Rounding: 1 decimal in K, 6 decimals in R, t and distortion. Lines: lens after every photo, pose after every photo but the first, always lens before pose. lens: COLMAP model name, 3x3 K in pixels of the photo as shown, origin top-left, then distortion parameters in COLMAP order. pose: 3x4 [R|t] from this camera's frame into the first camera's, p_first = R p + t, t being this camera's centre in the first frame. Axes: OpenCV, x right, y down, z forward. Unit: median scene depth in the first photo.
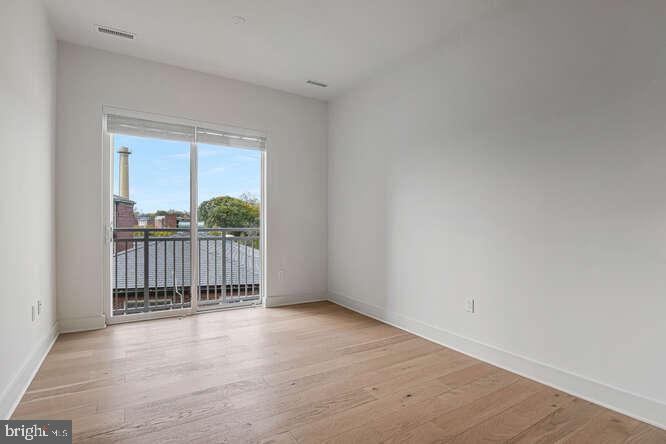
lens RADIAL K [[347.6, 0, 332.0], [0, 347.6, 222.3], [0, 0, 1]] dist [-0.023164, -0.001149]
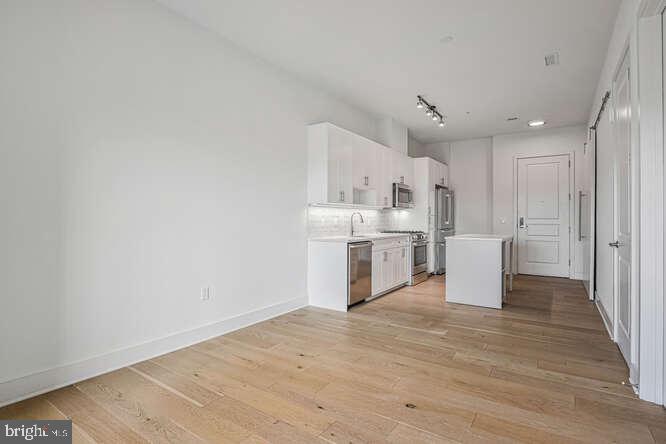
lens RADIAL K [[347.6, 0, 332.5], [0, 347.6, 218.0], [0, 0, 1]] dist [-0.023164, -0.001149]
pose [[-0.424850, -0.010927, 0.905198, -0.728159], [-0.006807, 0.999937, 0.008876, -0.004232], [-0.905238, -0.002391, -0.424898, 1.093917]]
